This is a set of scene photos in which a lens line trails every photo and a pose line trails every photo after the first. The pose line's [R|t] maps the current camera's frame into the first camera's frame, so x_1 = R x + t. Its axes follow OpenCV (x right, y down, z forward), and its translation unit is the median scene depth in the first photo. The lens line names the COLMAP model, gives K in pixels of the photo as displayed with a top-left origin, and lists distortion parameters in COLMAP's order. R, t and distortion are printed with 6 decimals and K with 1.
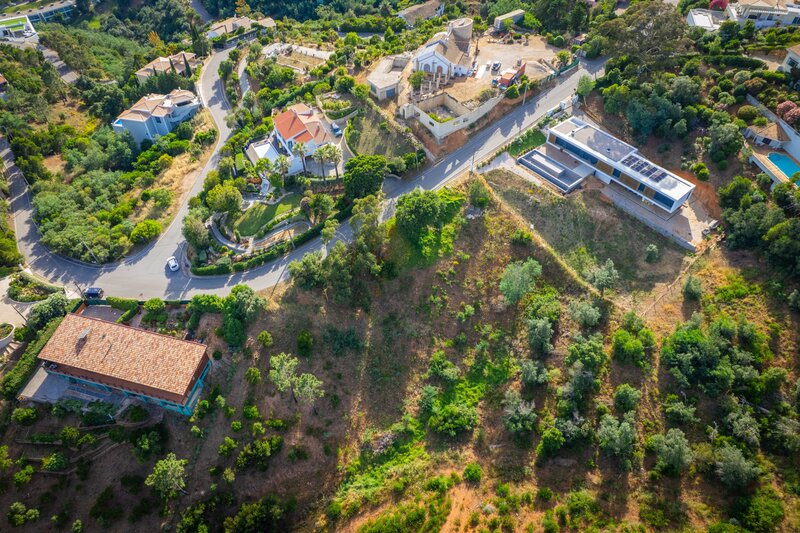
lens RADIAL K [[511.0, 0, 395.7], [0, 511.0, 264.1], [0, 0, 1]] dist [-0.073601, 0.065261]
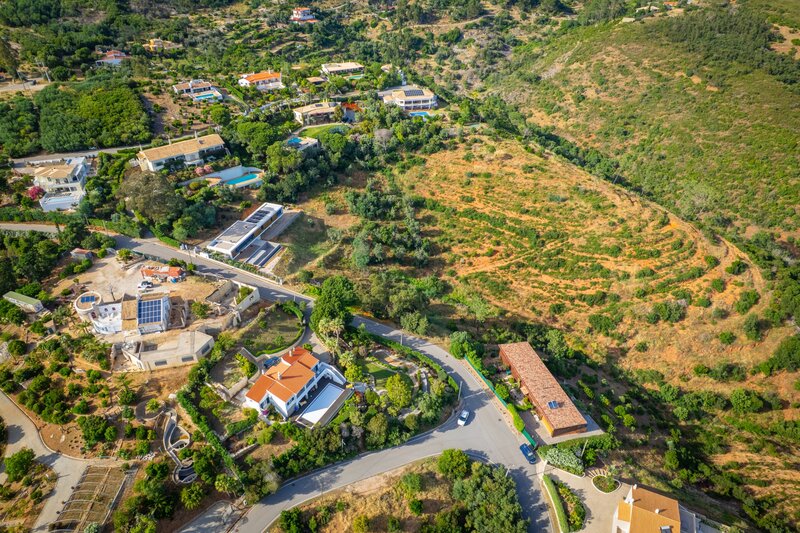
lens RADIAL K [[511.0, 0, 395.7], [0, 511.0, 264.1], [0, 0, 1]] dist [-0.073601, 0.065261]
pose [[-0.515577, -0.479804, 0.709908, -1.021641], [0.632454, 0.345873, 0.693090, -1.028223], [-0.578085, 0.806325, 0.125130, 0.667511]]
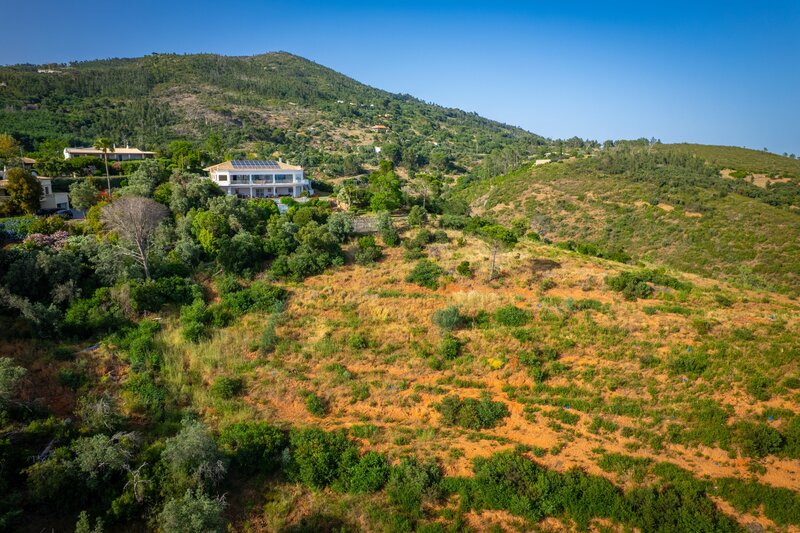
lens RADIAL K [[511.0, 0, 395.7], [0, 511.0, 264.1], [0, 0, 1]] dist [-0.073601, 0.065261]
pose [[-0.708492, -0.132392, 0.693189, 0.113864], [0.518682, 0.568374, 0.638686, 0.030367], [-0.478548, 0.812049, -0.334020, 0.627457]]
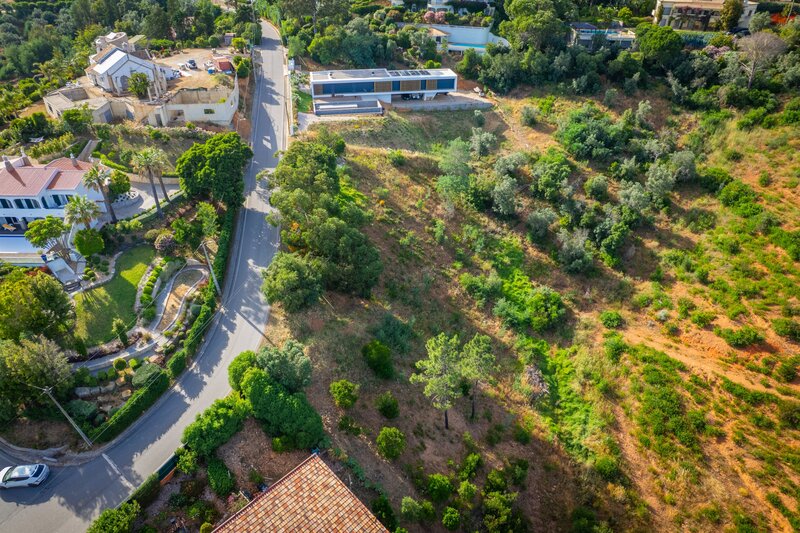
lens RADIAL K [[511.0, 0, 395.7], [0, 511.0, 264.1], [0, 0, 1]] dist [-0.073601, 0.065261]
pose [[0.496407, -0.472384, 0.728308, -0.510138], [0.634781, 0.769813, 0.066644, 0.033029], [-0.592143, 0.429233, 0.682001, 0.464362]]
